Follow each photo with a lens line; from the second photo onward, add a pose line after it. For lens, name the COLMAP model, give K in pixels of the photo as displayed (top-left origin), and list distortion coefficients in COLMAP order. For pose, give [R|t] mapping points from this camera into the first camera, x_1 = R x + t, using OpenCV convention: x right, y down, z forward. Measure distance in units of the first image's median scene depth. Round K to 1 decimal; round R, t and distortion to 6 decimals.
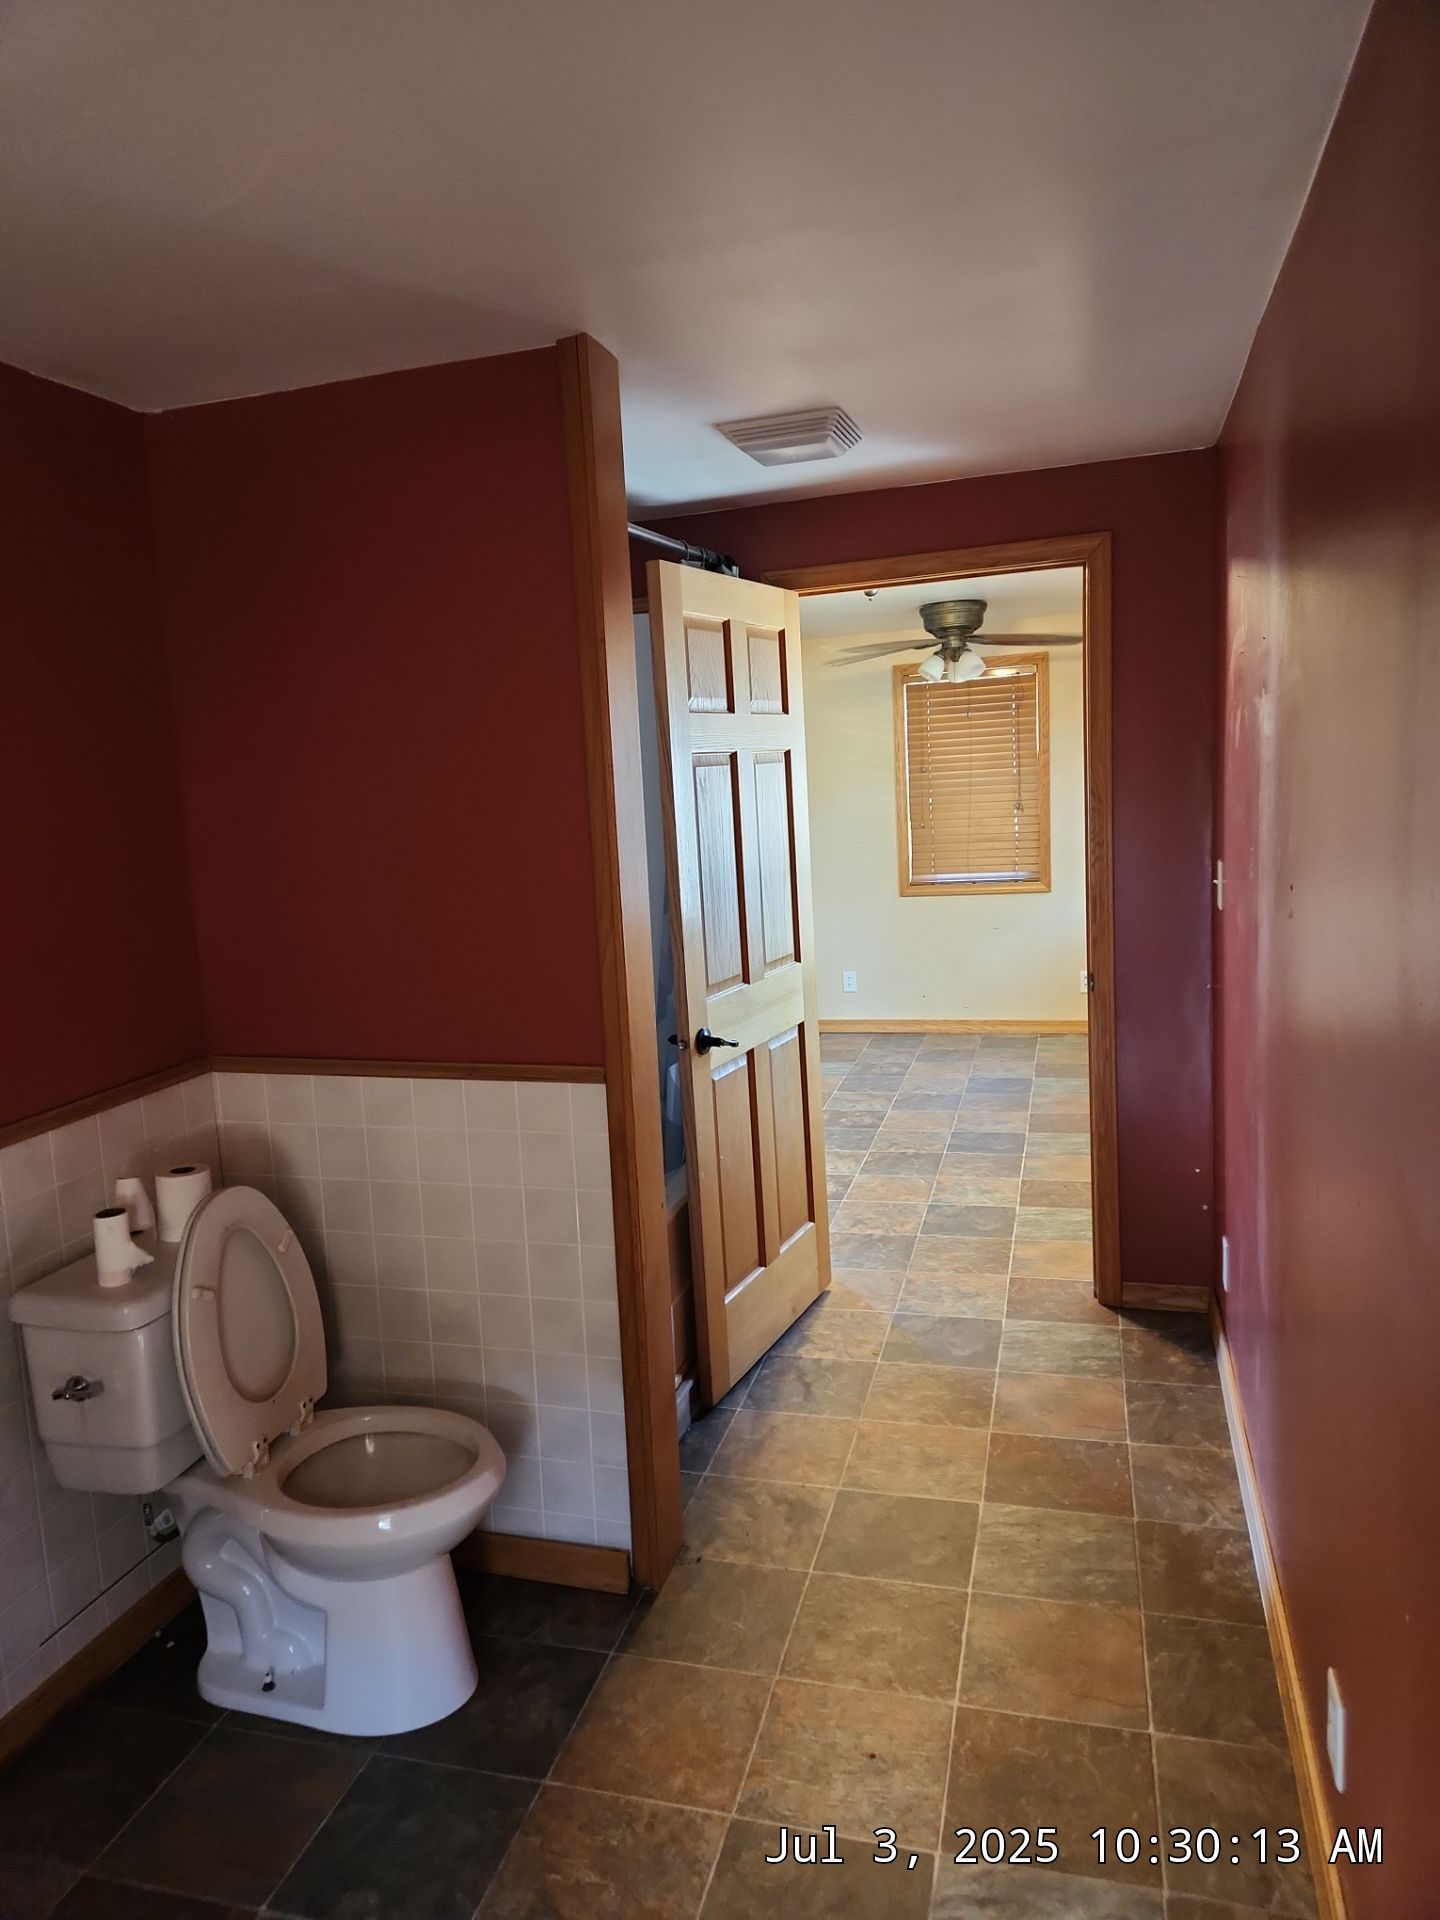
lens RADIAL K [[1267.6, 0, 708.7], [0, 1267.6, 952.8], [0, 0, 1]] dist [0.061932, -0.050922]
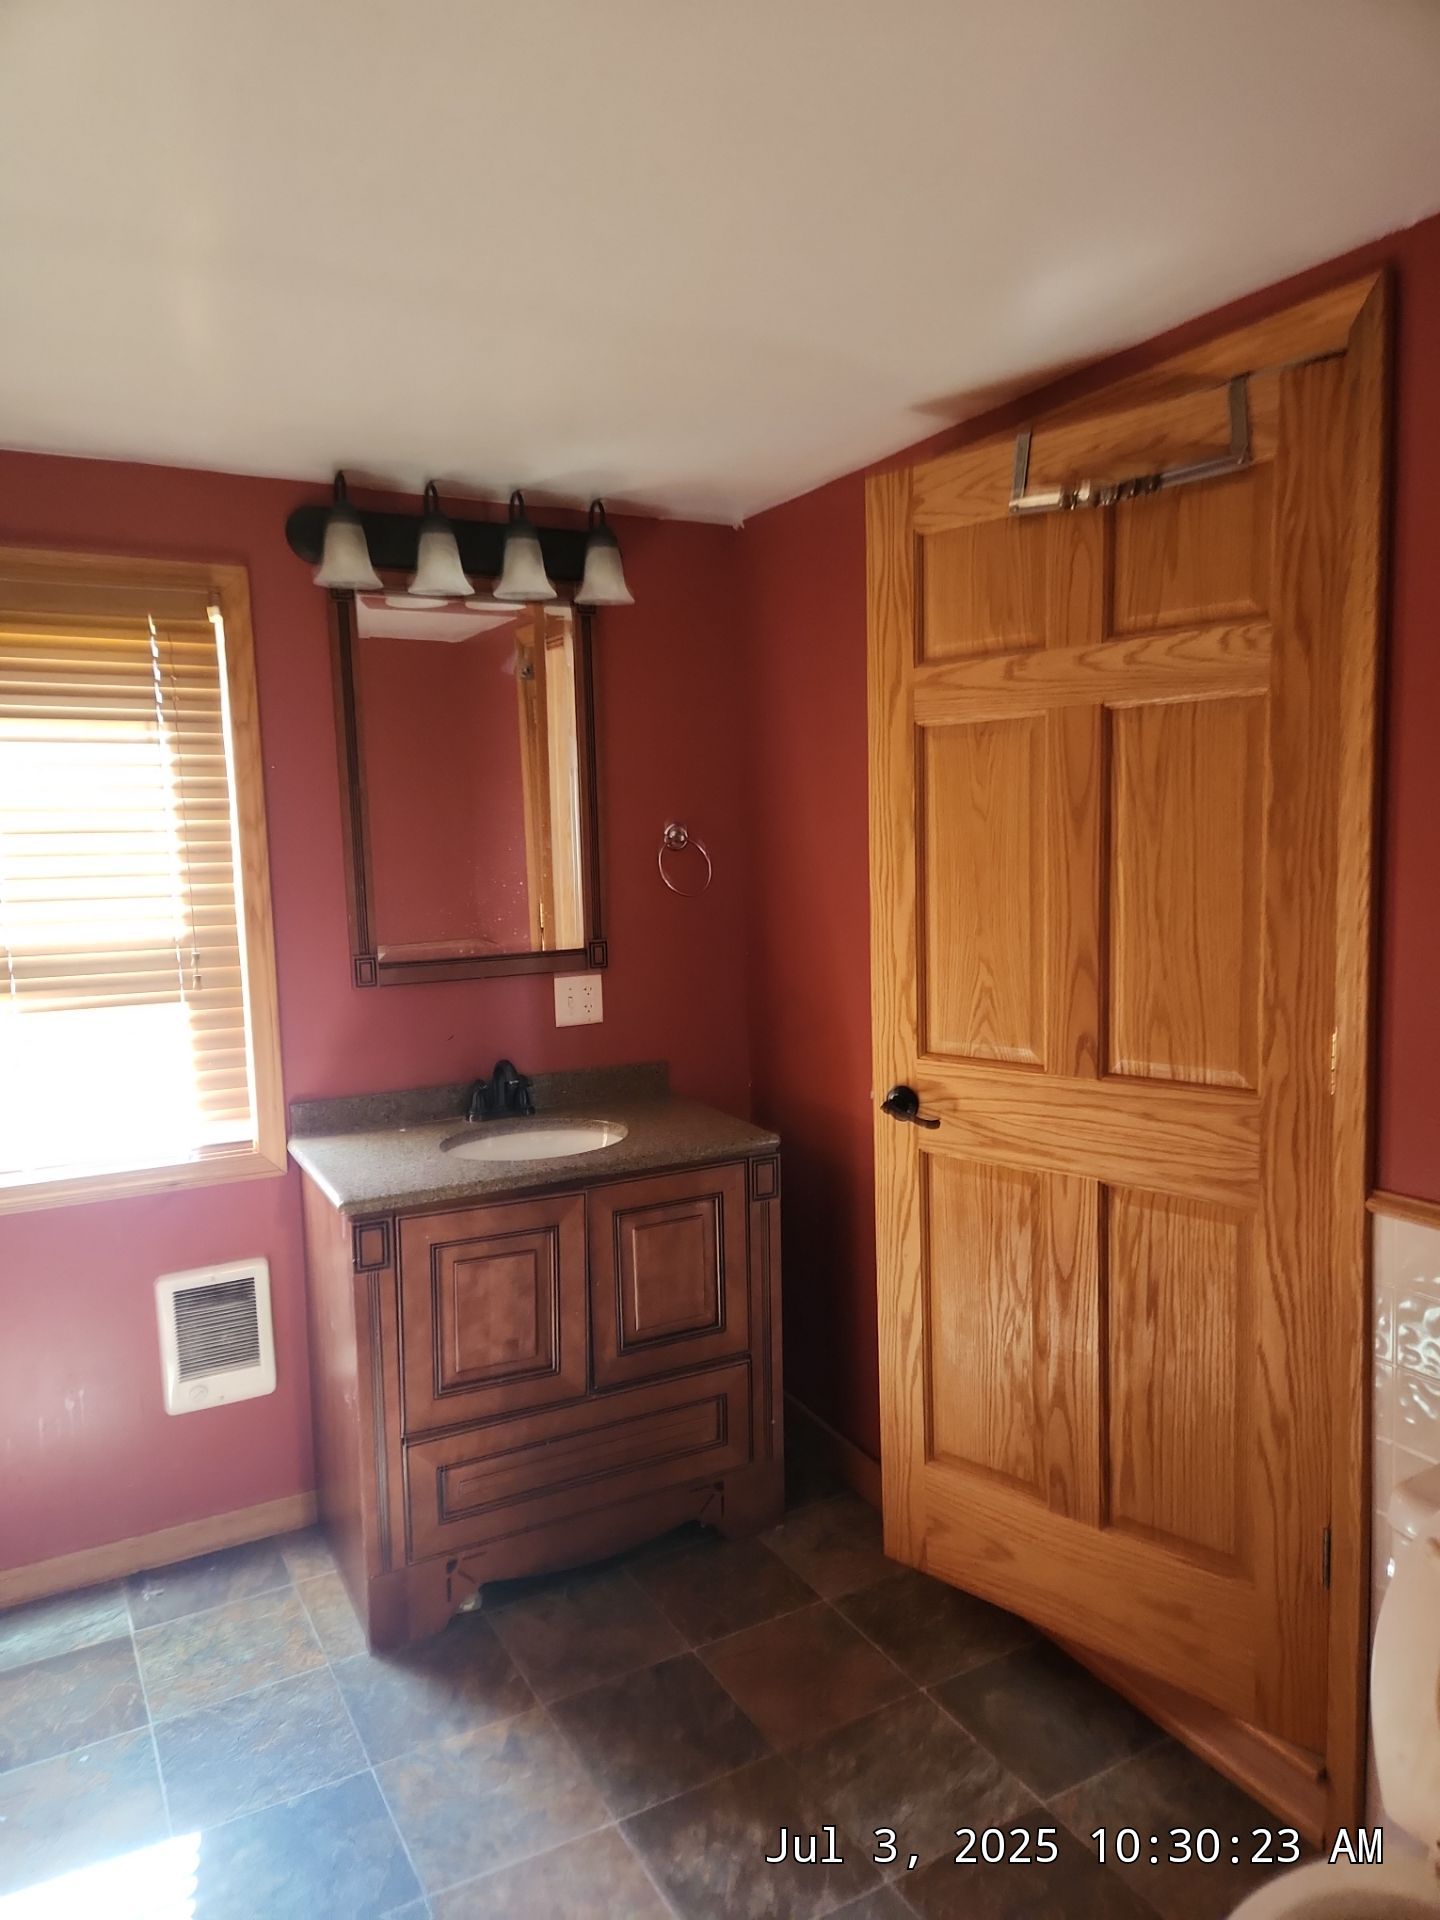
lens RADIAL K [[1267.6, 0, 708.7], [0, 1267.6, 952.8], [0, 0, 1]] dist [0.061932, -0.050922]
pose [[-0.706449, 0.100903, -0.700534, 0.466032], [-0.077682, 0.972751, 0.218449, -0.242080], [0.703488, 0.208742, -0.679361, 1.633175]]
